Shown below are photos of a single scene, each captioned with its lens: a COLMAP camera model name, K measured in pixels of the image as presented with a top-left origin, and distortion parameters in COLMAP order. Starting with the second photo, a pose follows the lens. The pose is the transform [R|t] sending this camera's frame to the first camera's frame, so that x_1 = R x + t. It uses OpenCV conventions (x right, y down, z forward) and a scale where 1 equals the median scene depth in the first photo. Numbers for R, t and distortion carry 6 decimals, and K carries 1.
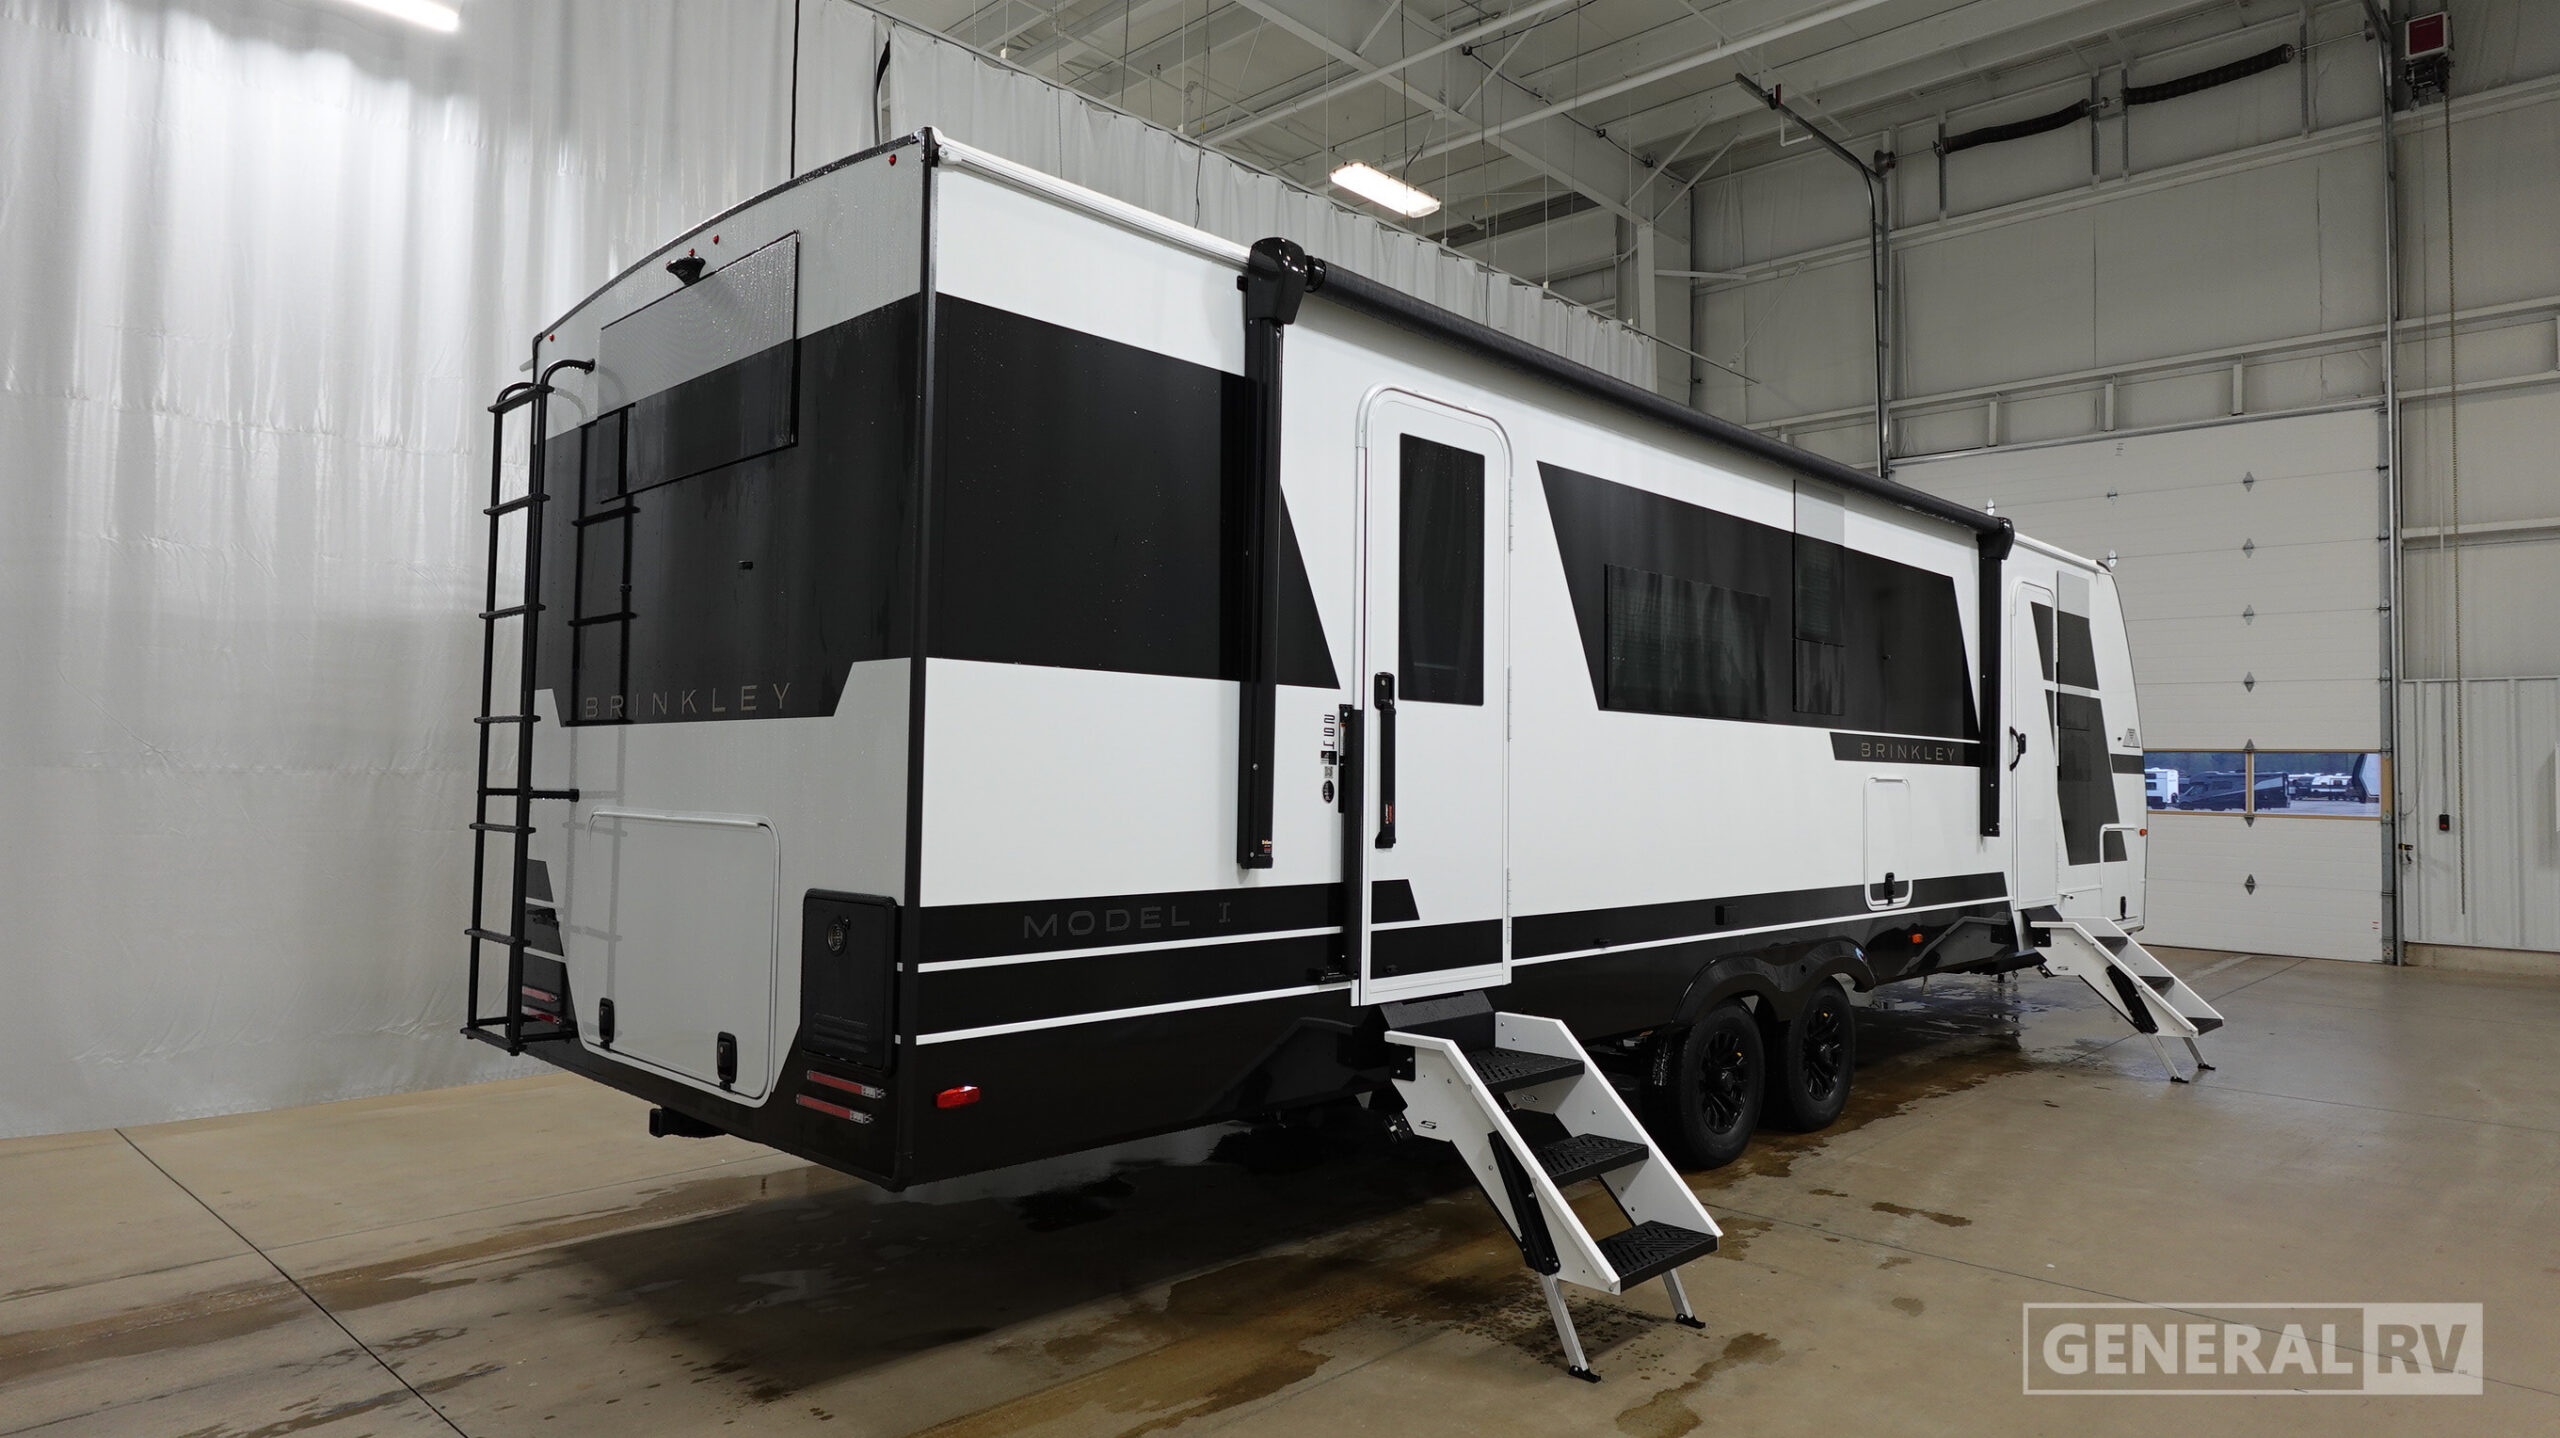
lens RADIAL K [[1497.4, 0, 1280.0], [0, 1497.4, 719.0], [0, 0, 1]] dist [-0.000759, 0.003629]
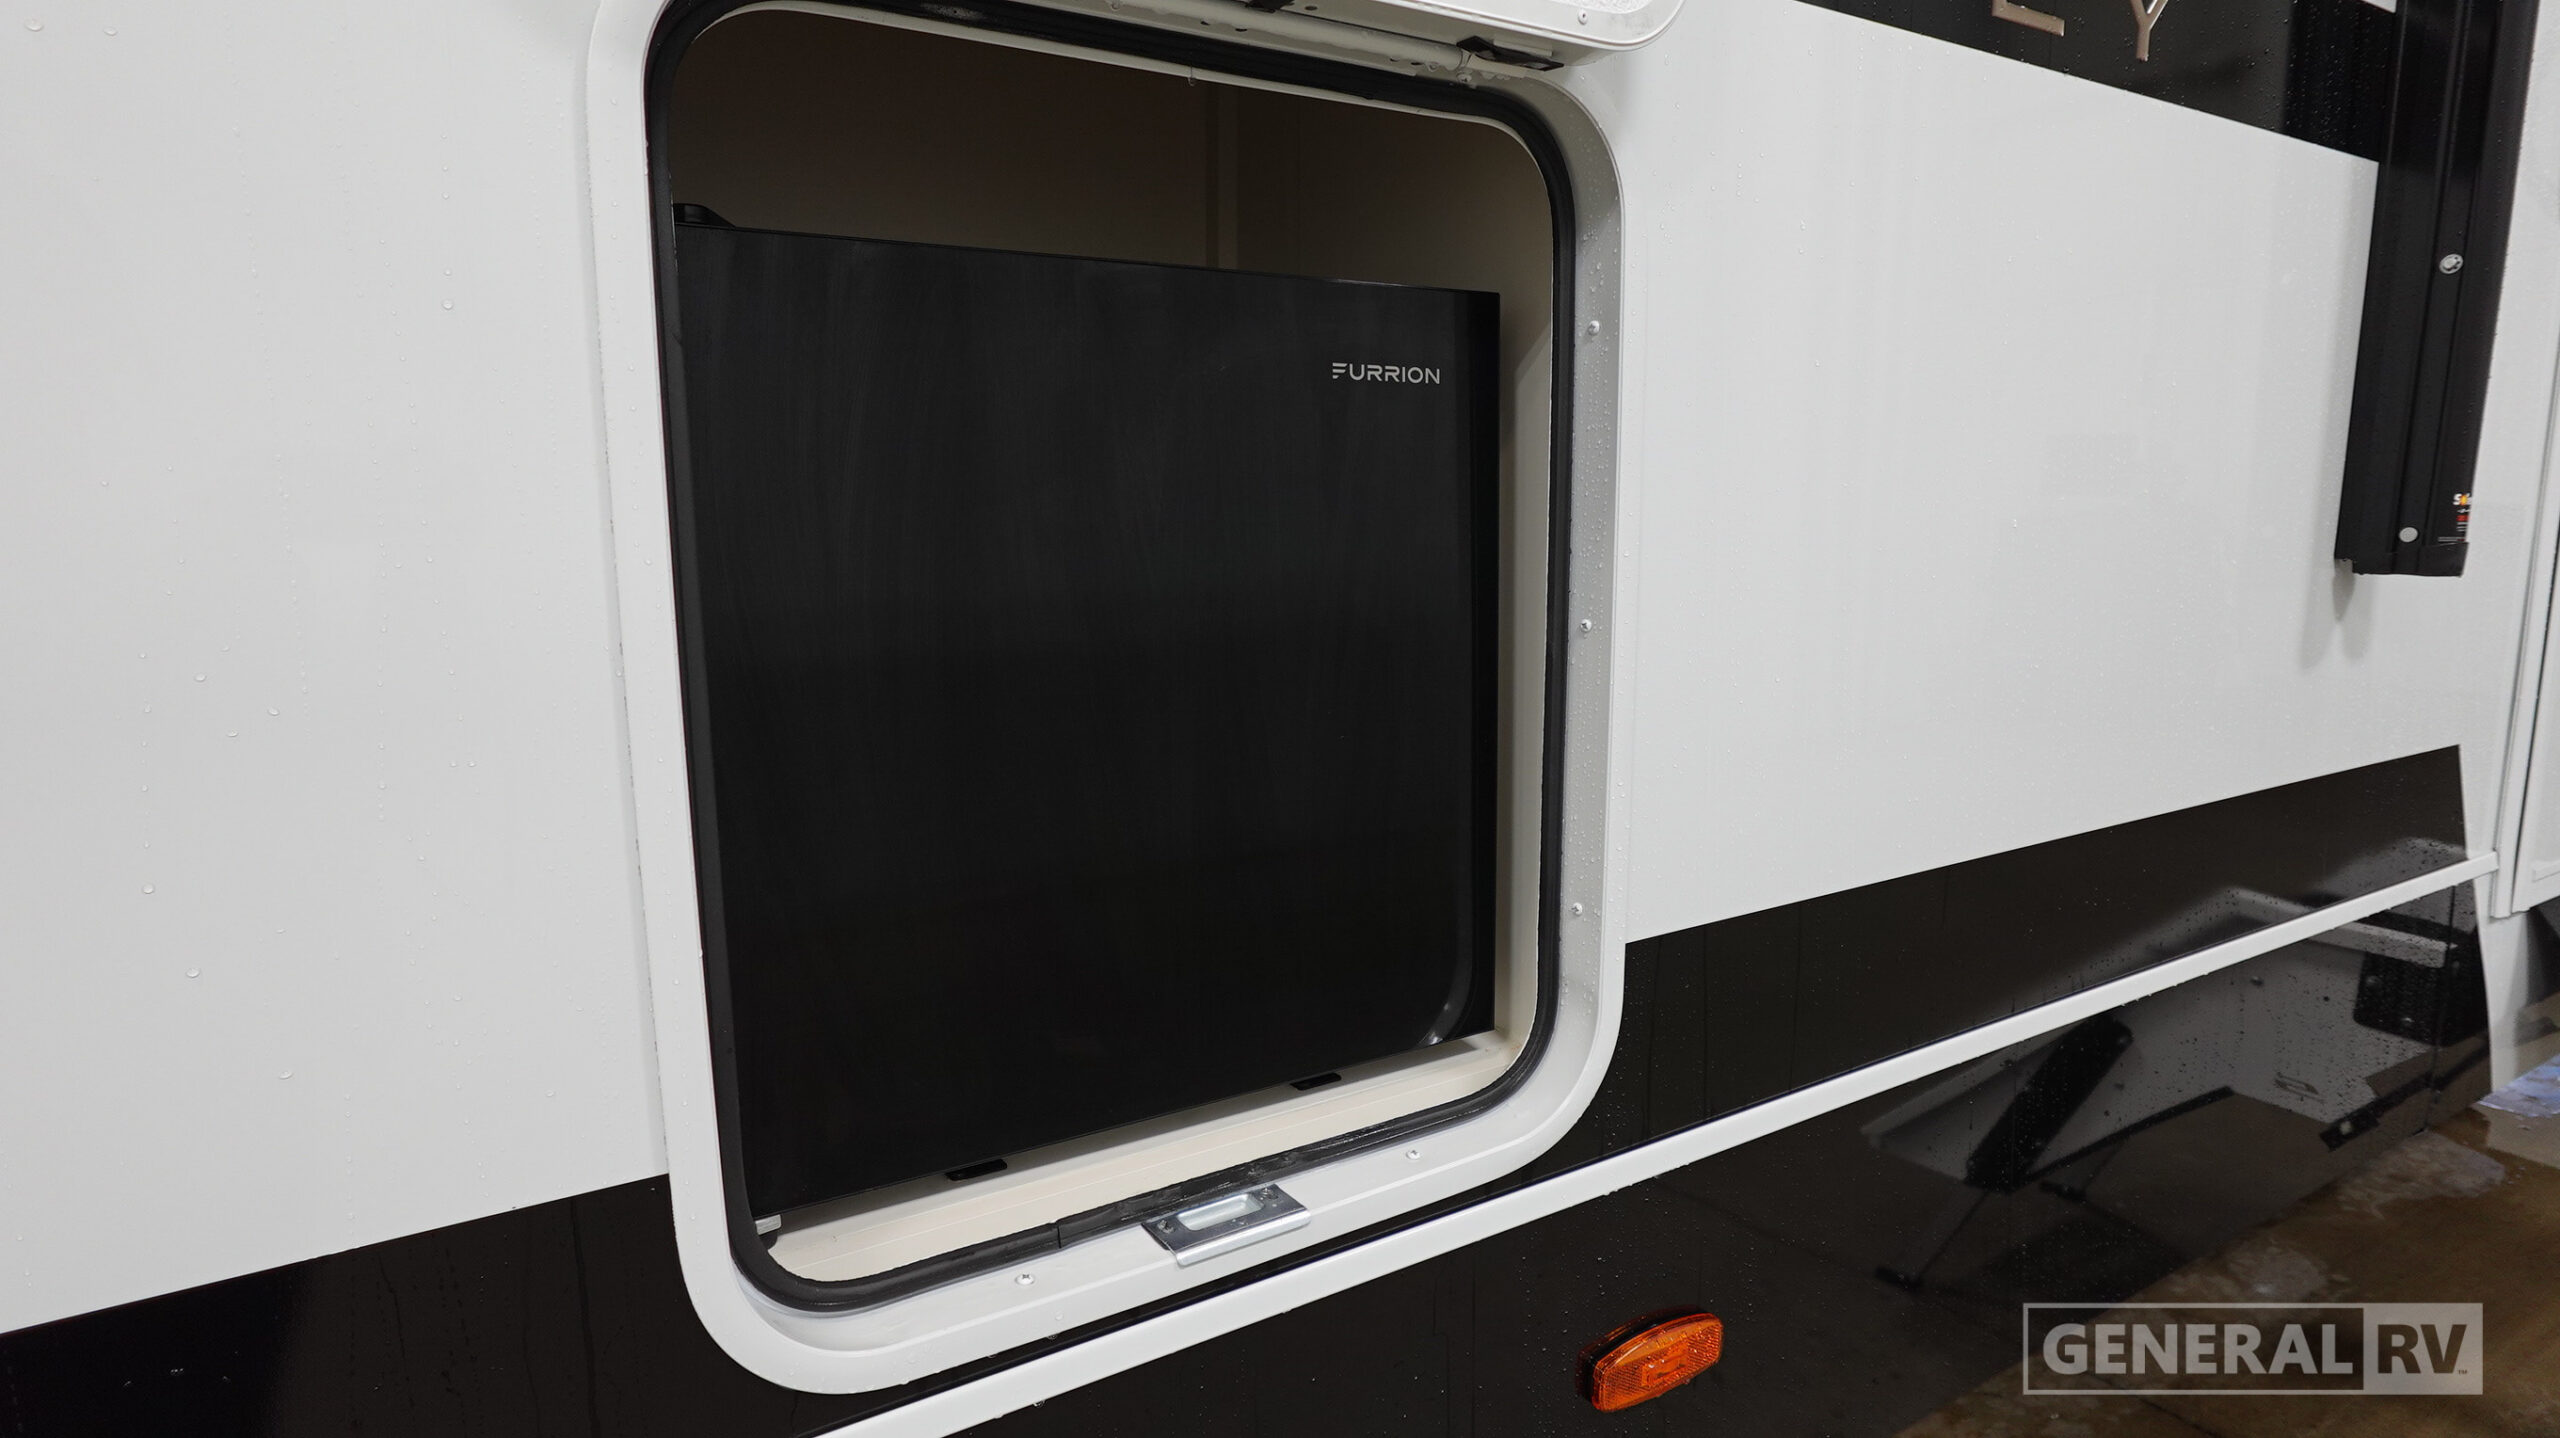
lens RADIAL K [[1457.9, 0, 1280.0], [0, 1457.9, 719.0], [0, 0, 1]] dist [-0.004527, -0.001618]
pose [[0.973511, 0.020928, -0.227681, 0.383919], [0.025422, 0.979721, 0.198749, 0.057579], [0.227223, -0.199273, 0.953237, 0.800846]]
